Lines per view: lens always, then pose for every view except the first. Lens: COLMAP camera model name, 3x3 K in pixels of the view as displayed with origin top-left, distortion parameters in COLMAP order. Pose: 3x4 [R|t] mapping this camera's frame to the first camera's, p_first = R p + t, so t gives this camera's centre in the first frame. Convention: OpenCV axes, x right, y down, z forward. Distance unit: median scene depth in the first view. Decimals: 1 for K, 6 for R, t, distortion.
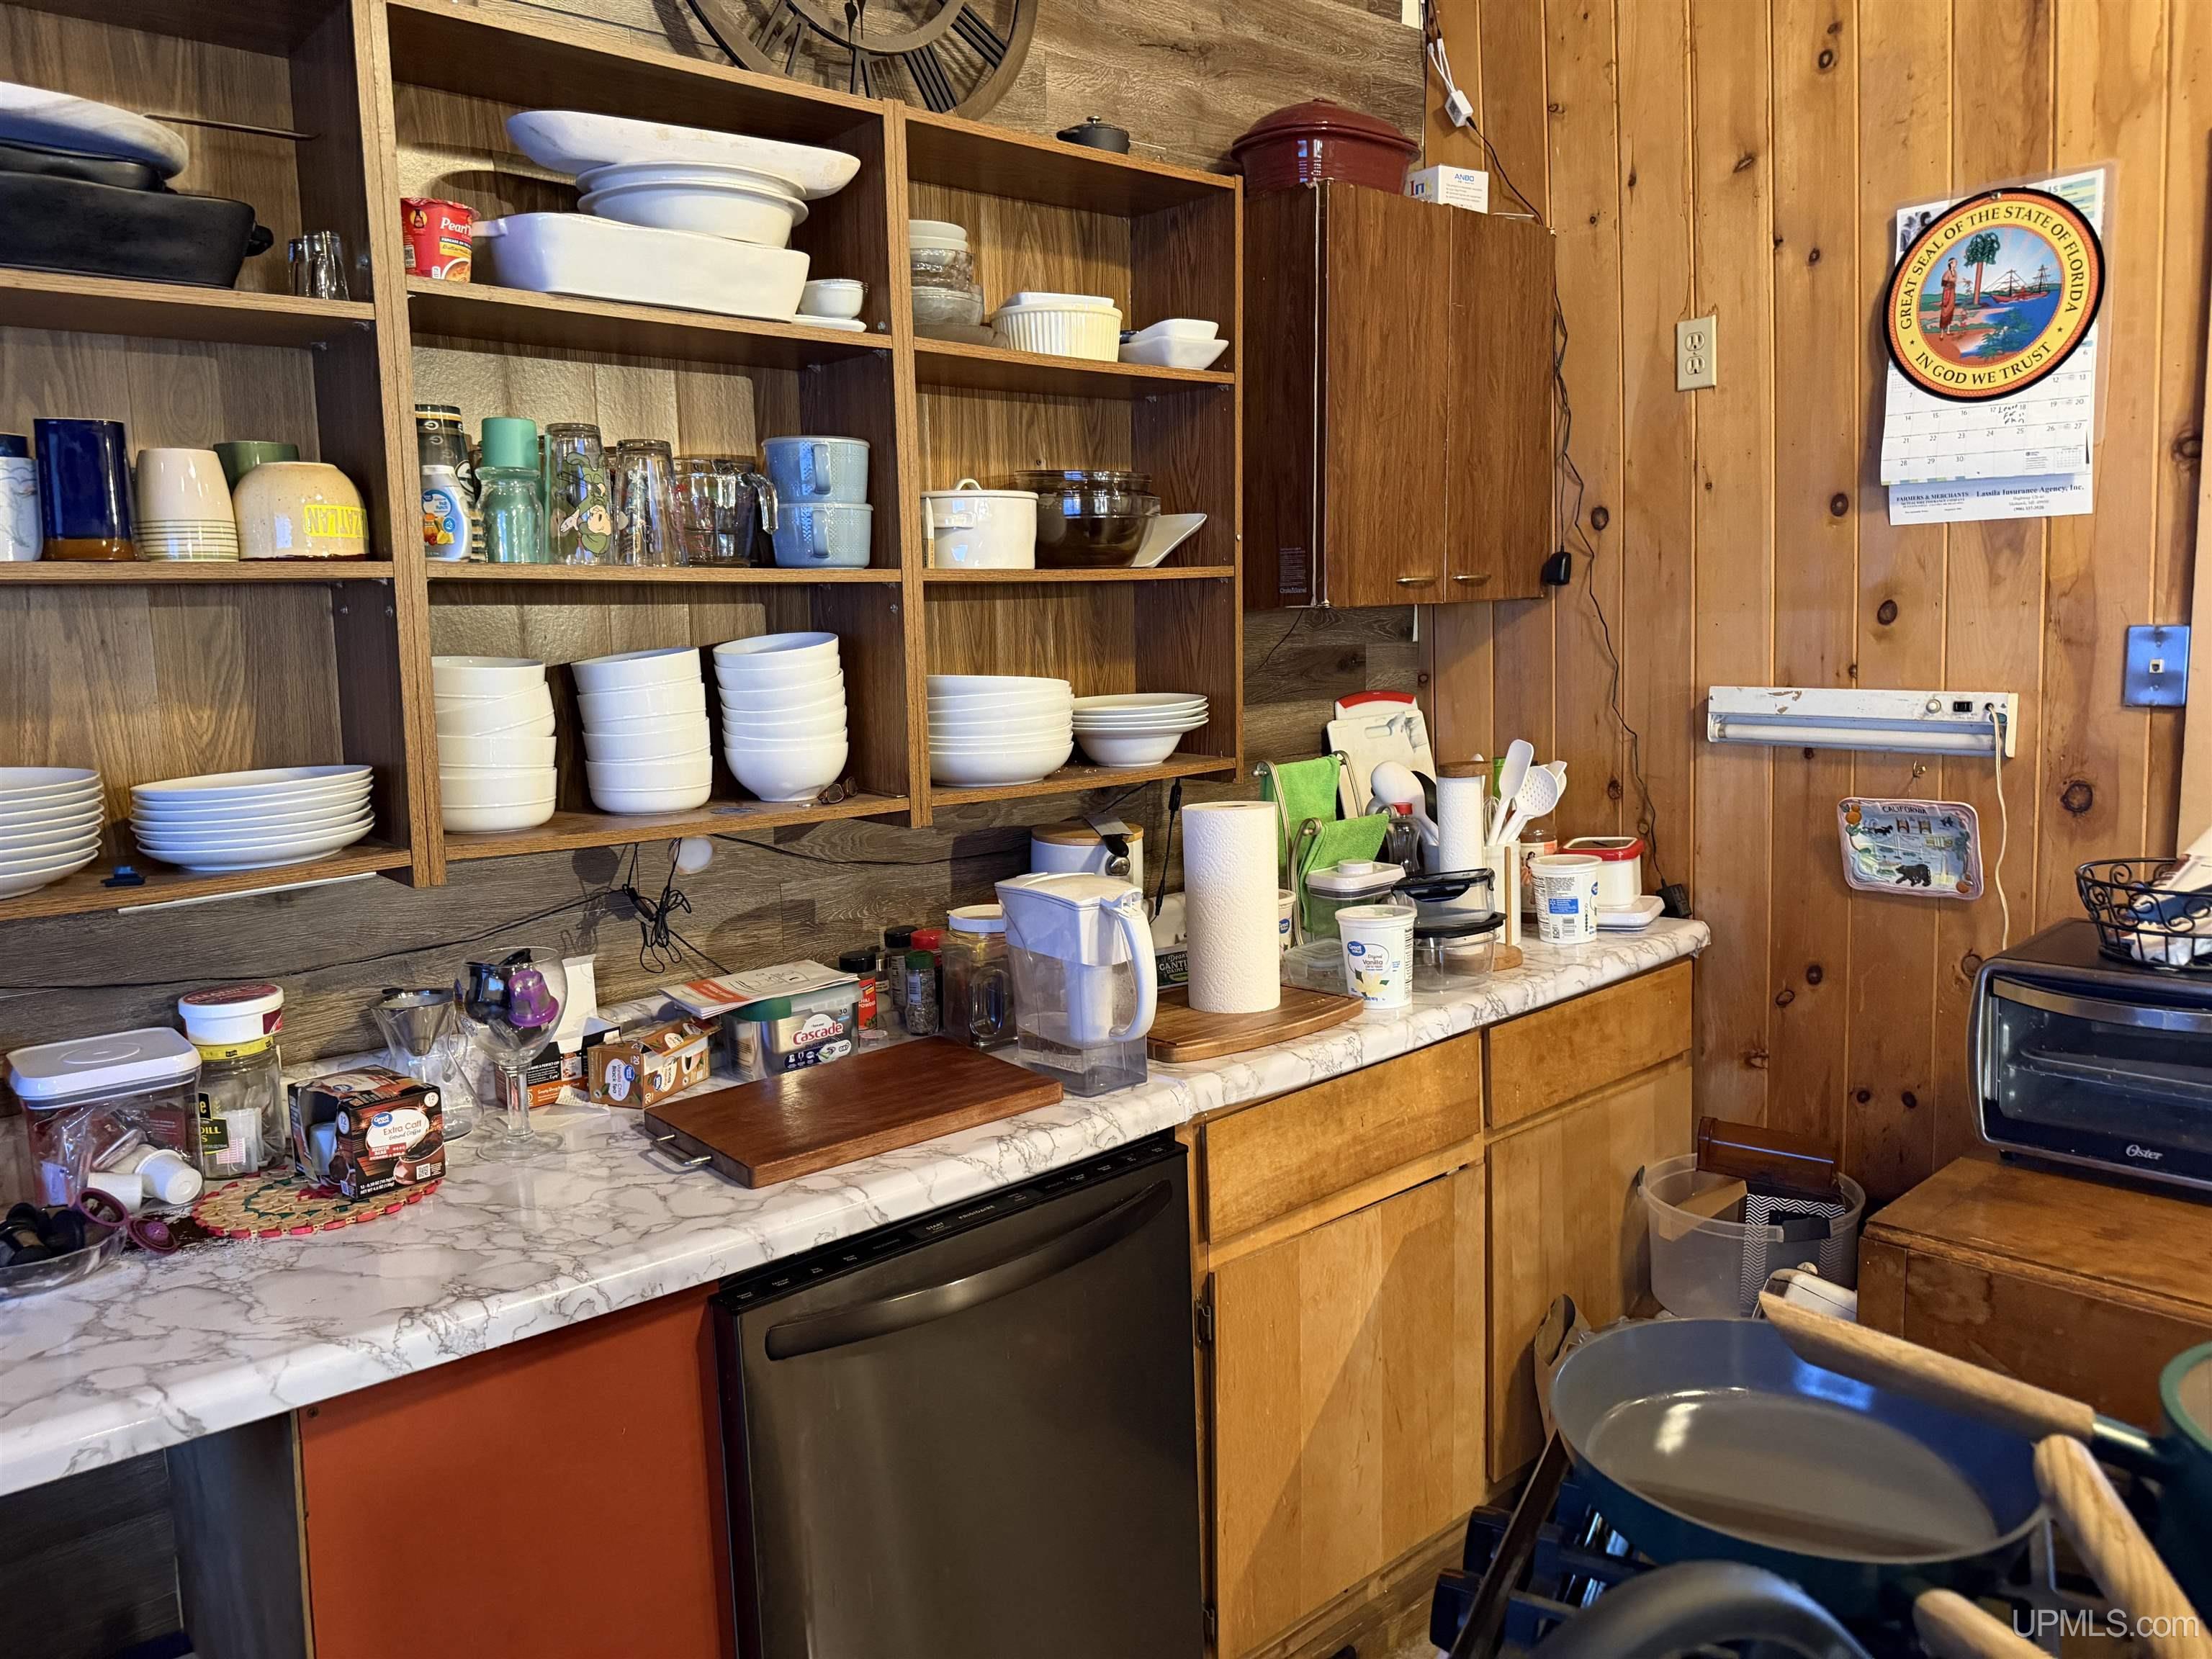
lens RADIAL K [[1561.8, 0, 1106.1], [0, 1561.8, 810.4], [0, 0, 1]] dist [0.051717, -0.065986]
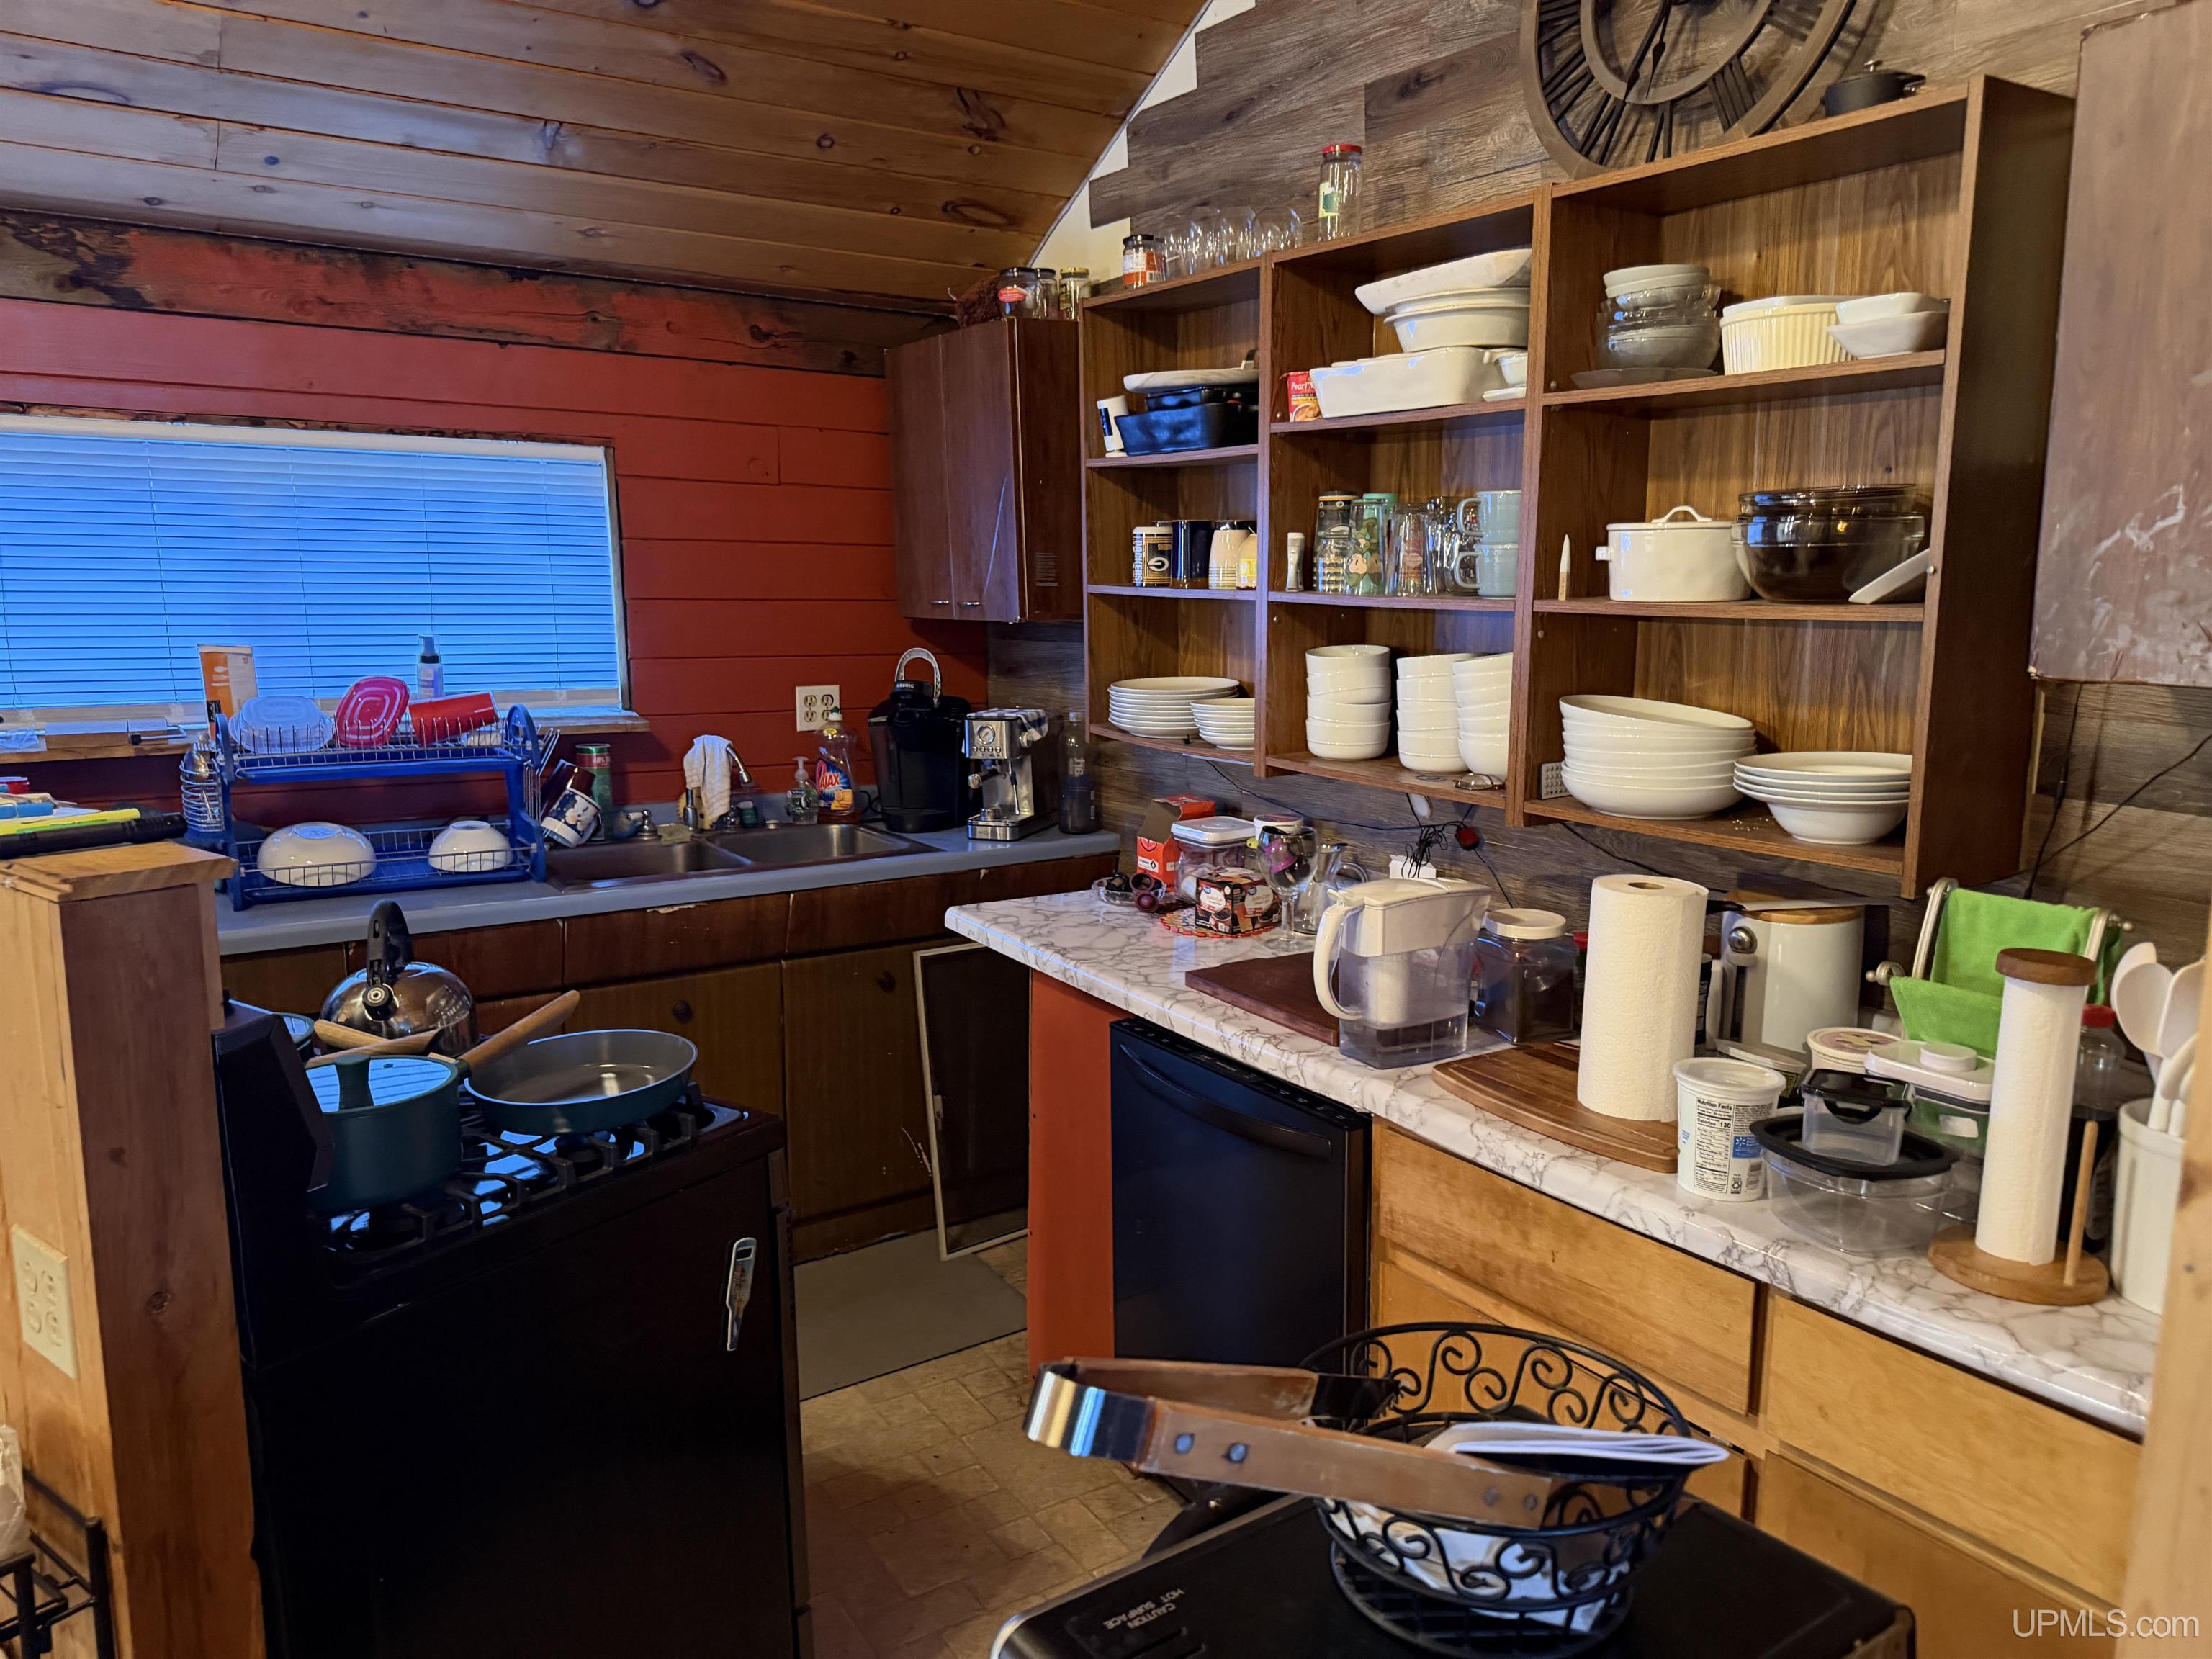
lens RADIAL K [[1561.8, 0, 1120.1], [0, 1561.8, 833.7], [0, 0, 1]] dist [0.051717, -0.065986]
pose [[-0.135987, 0.205965, -0.969065, 1.285215], [-0.114914, 0.968269, 0.221921, -0.256542], [0.984024, 0.141537, -0.108004, 1.049516]]
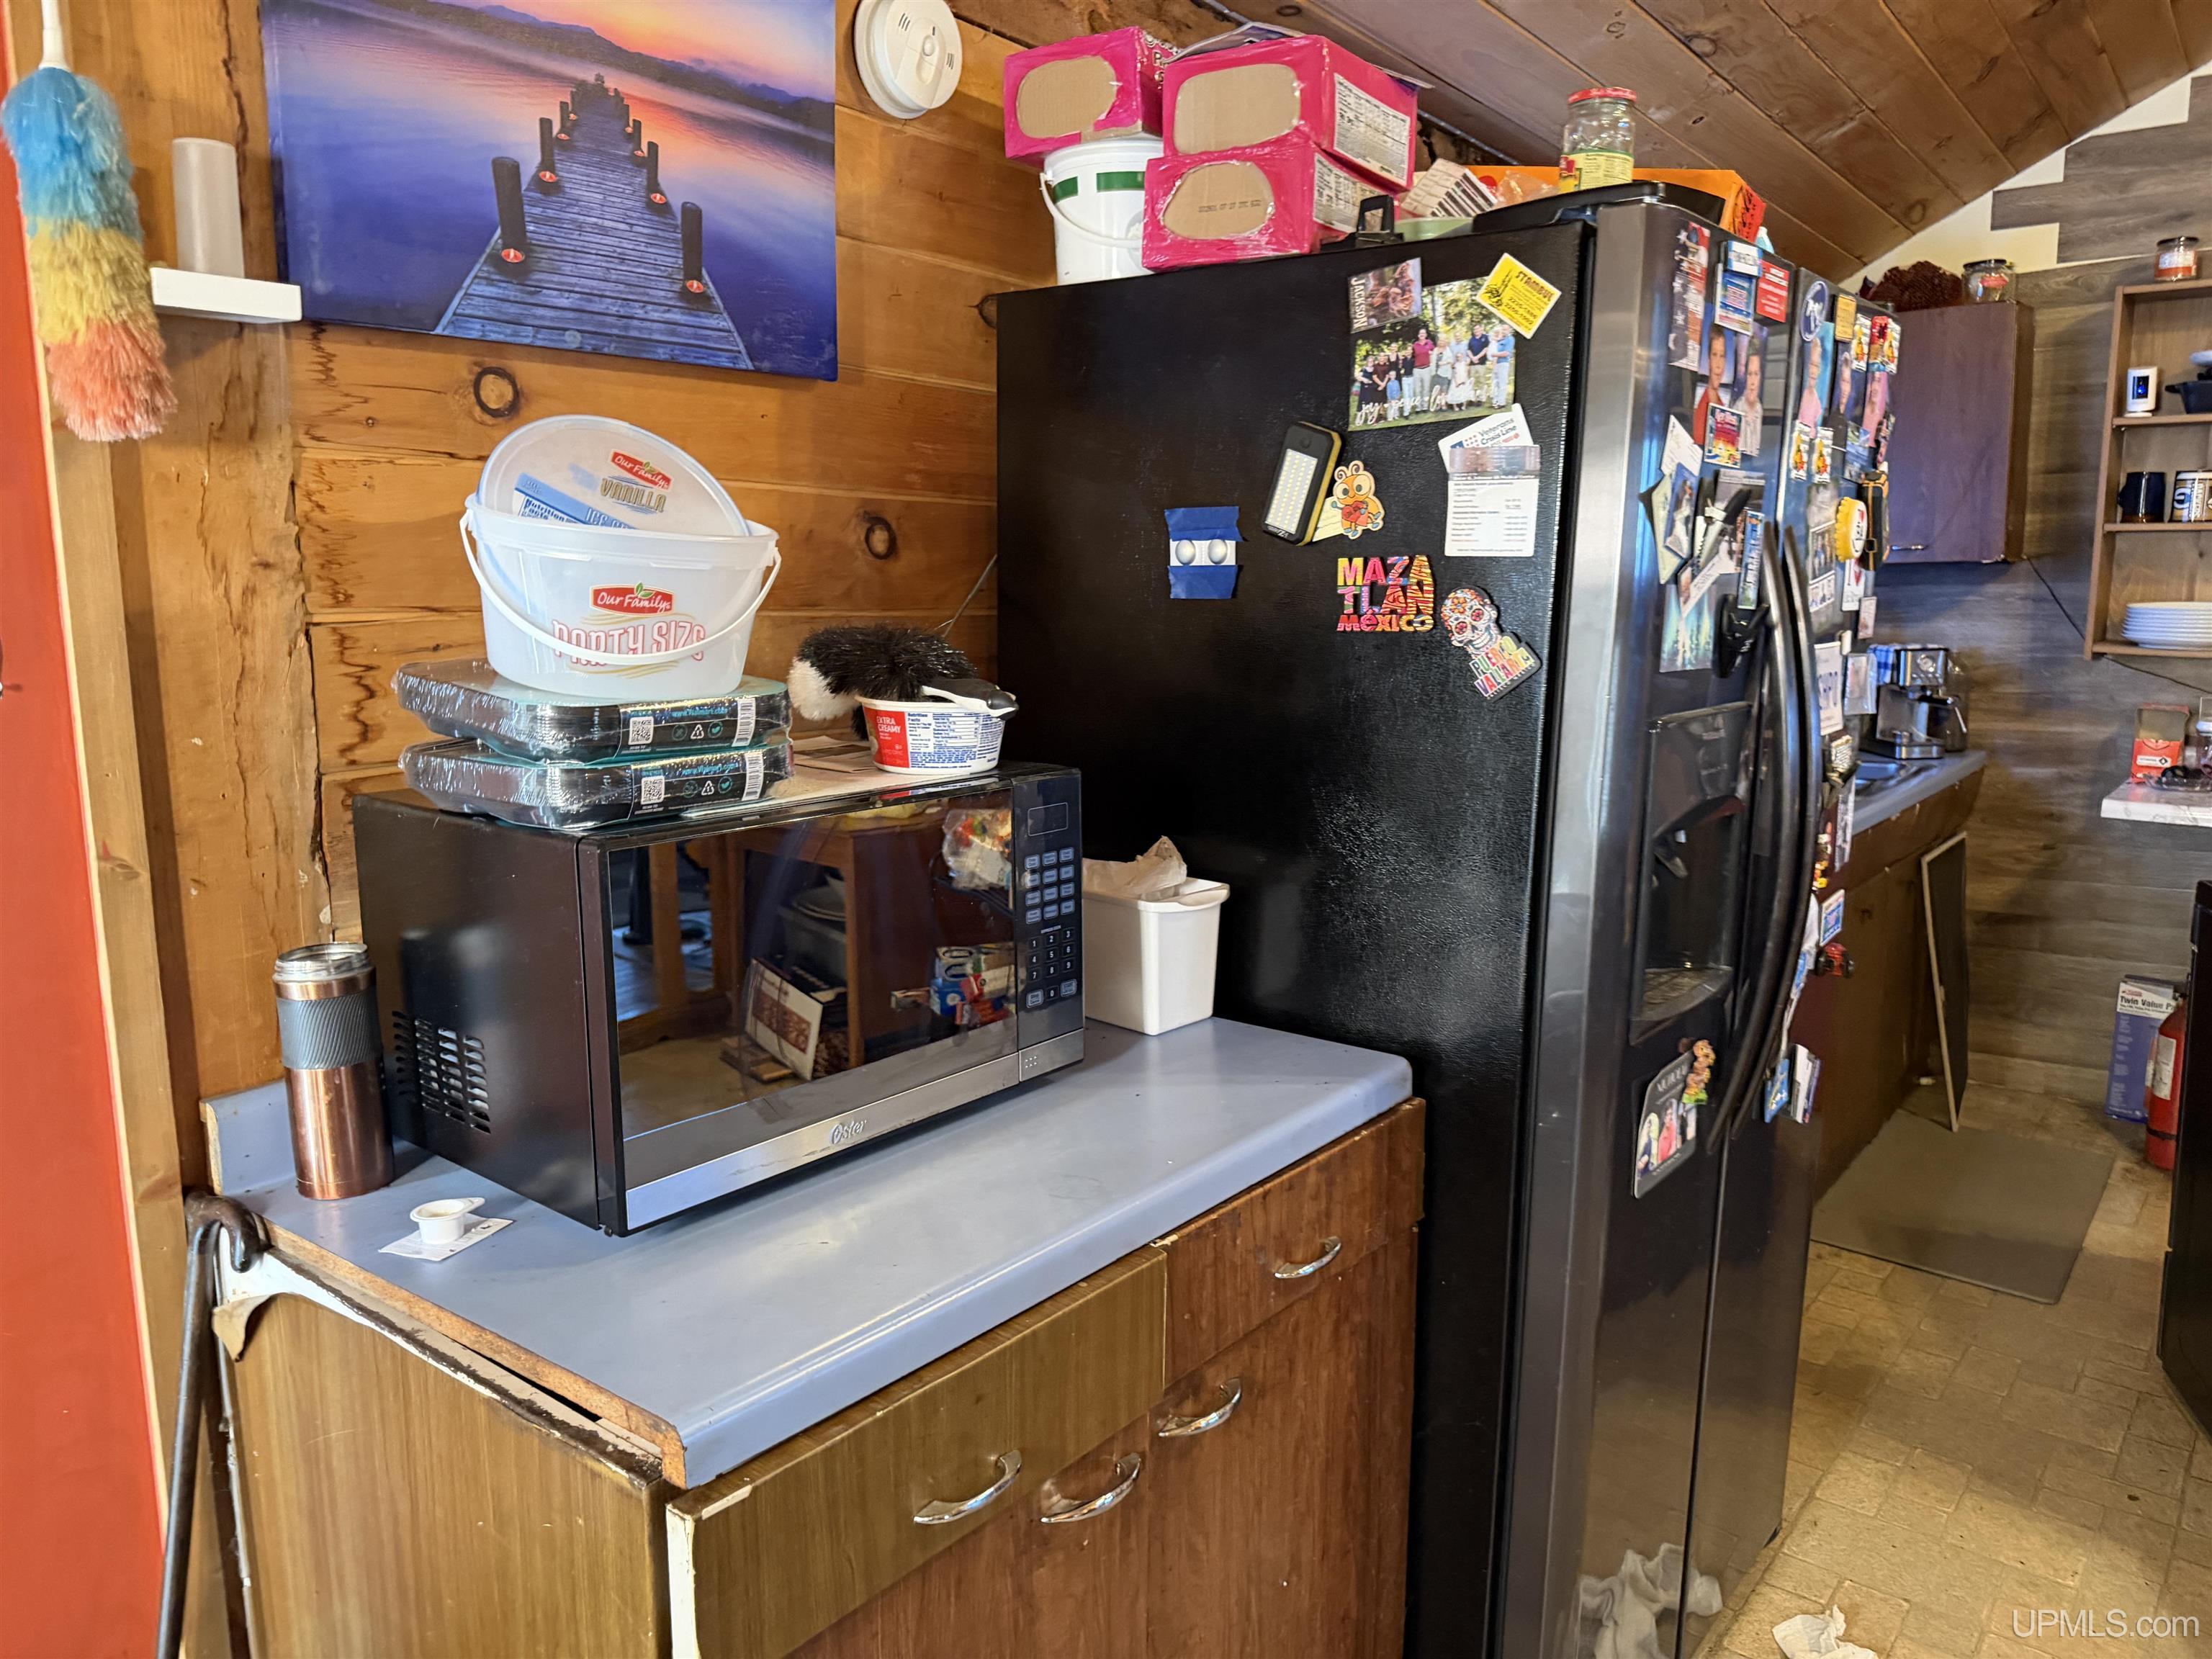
lens RADIAL K [[1561.8, 0, 1097.2], [0, 1561.8, 803.1], [0, 0, 1]] dist [0.051717, -0.065986]
pose [[0.181301, 0.170028, -0.968618, 1.373703], [-0.115427, 0.981812, 0.150738, 0.108484], [0.976630, 0.084476, 0.197629, -1.150447]]
